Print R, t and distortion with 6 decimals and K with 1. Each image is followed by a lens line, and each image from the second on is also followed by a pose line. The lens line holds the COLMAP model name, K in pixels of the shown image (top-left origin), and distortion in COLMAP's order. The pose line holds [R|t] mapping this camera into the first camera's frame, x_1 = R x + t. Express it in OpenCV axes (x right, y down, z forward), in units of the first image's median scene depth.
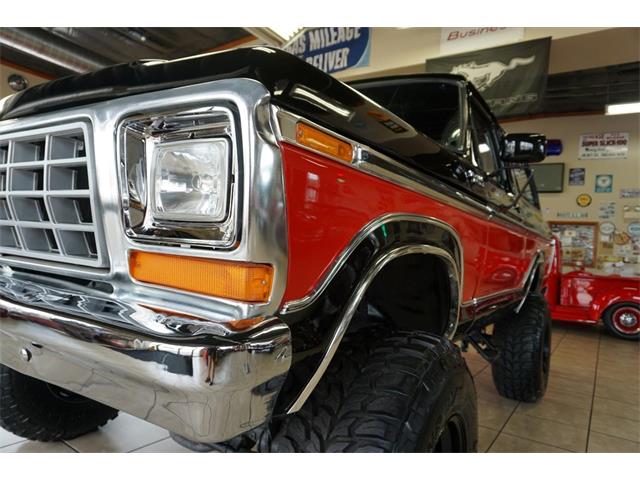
lens RADIAL K [[427.3, 0, 317.7], [0, 427.3, 240.7], [0, 0, 1]] dist [-0.030692, 0.028811]
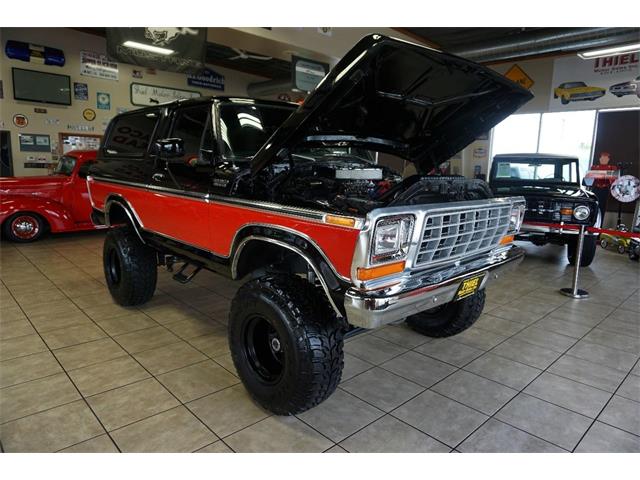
lens RADIAL K [[427.3, 0, 316.4], [0, 427.3, 235.8], [0, 0, 1]] dist [-0.030692, 0.028811]
pose [[0.219102, -0.224433, 0.949539, -3.692580], [-0.034453, 0.970799, 0.237408, -0.699621], [-0.975094, -0.084731, 0.204972, 1.573262]]
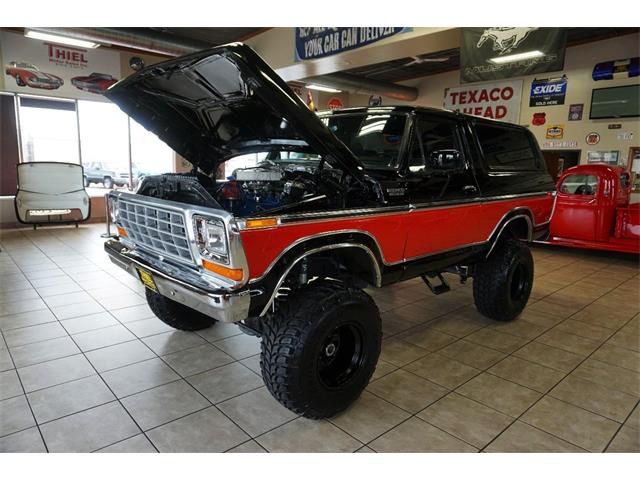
lens RADIAL K [[427.3, 0, 319.6], [0, 427.3, 239.1], [0, 0, 1]] dist [-0.030692, 0.028811]
pose [[0.970752, -0.011830, -0.239793, 0.849242], [0.054721, 0.983398, 0.173014, -0.473316], [0.233766, -0.181076, 0.955283, -1.269575]]
